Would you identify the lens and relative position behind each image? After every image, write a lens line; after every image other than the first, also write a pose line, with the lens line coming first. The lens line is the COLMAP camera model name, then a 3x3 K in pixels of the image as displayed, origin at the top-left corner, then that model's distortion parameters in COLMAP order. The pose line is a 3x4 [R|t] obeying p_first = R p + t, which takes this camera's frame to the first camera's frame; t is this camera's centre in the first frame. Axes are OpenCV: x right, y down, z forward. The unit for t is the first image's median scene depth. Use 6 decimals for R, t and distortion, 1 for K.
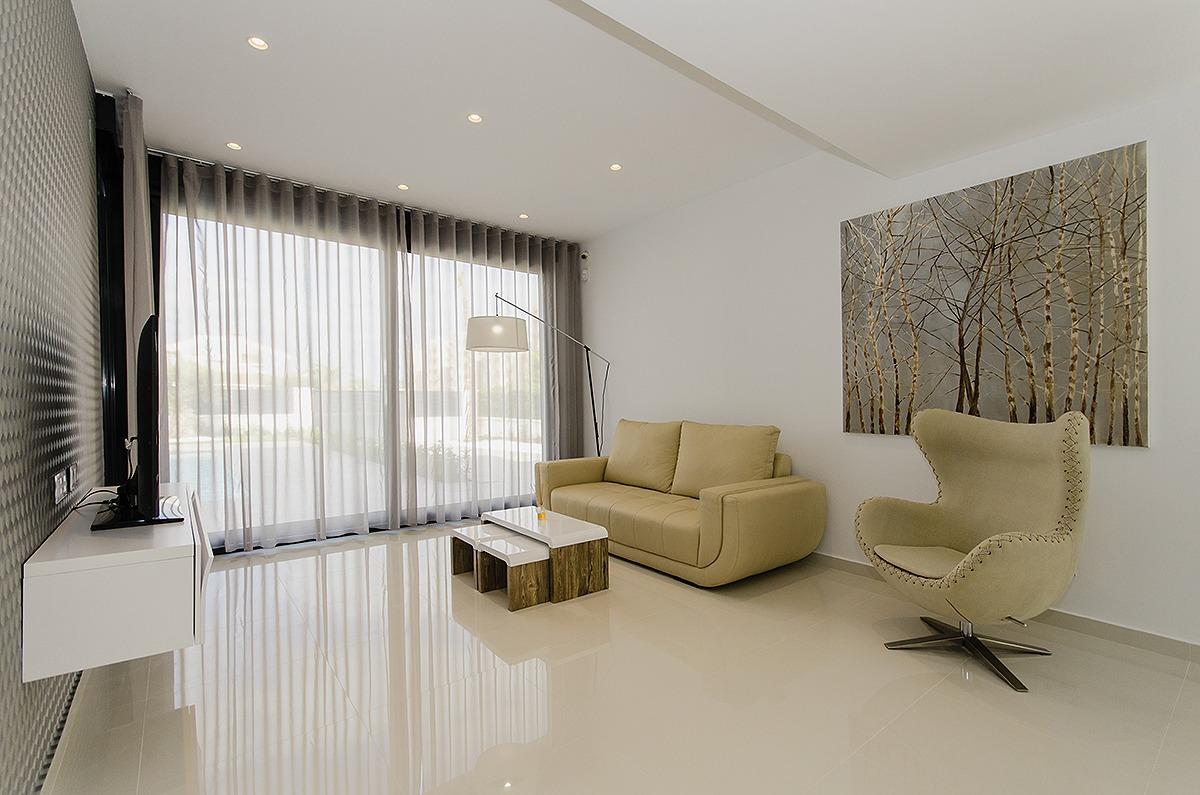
lens RADIAL K [[500.0, 0, 581.7], [0, 500.0, 398.1], [0, 0, 1]] dist [0.001447, 0.000236]
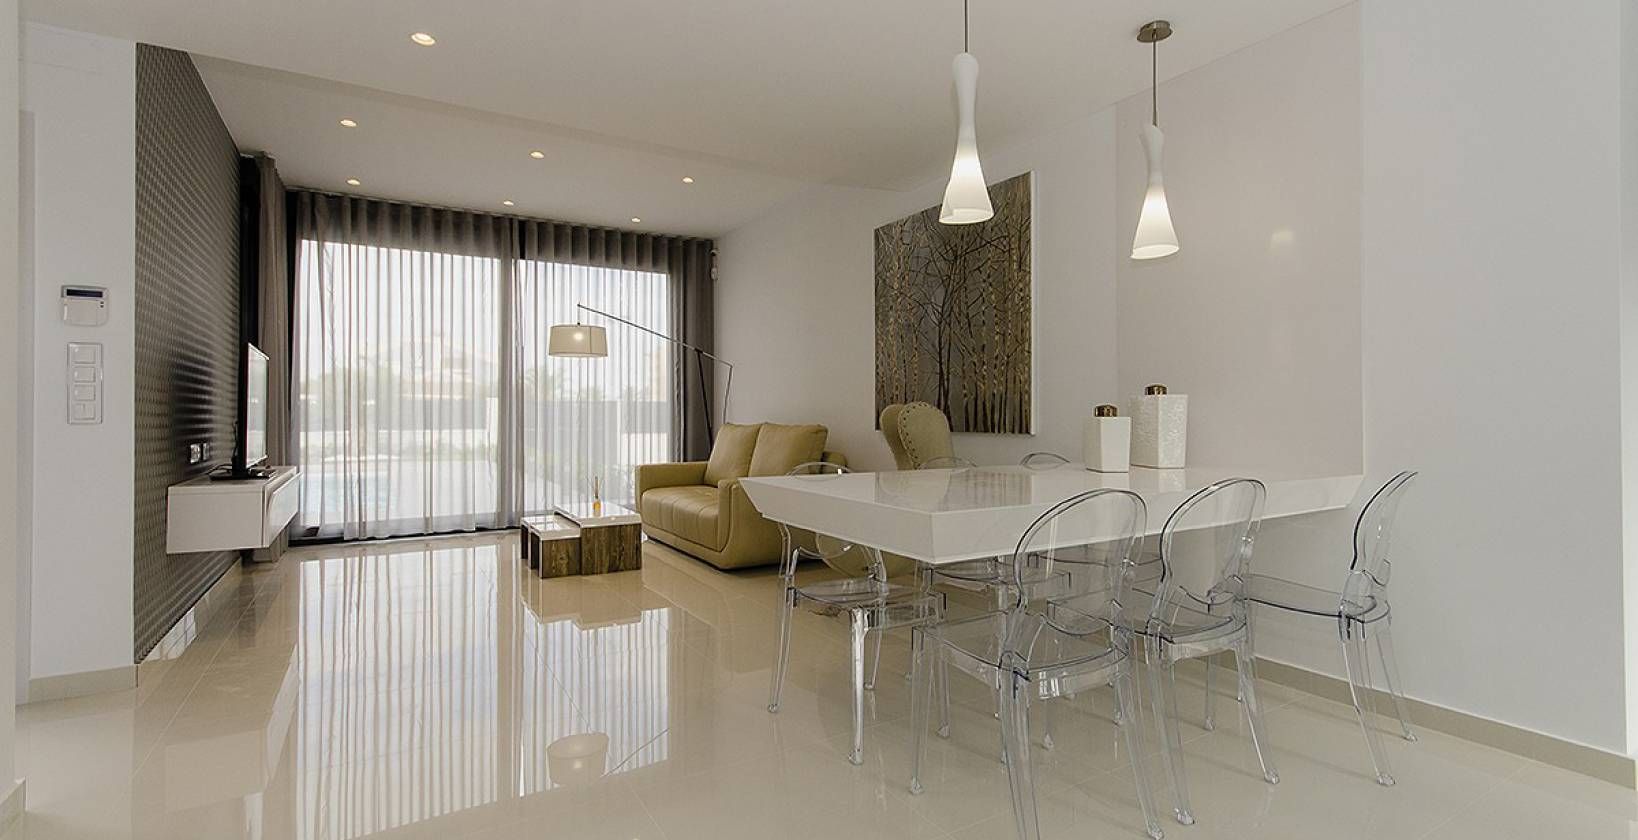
lens RADIAL K [[691.3, 0, 796.6], [0, 691.3, 387.2], [0, 0, 1]] dist [0.004403, -0.000360]
pose [[0.991646, -0.010376, -0.128571, 0.544326], [0.005907, 0.999367, -0.035088, 0.029087], [0.128854, 0.034035, 0.991079, -0.449655]]
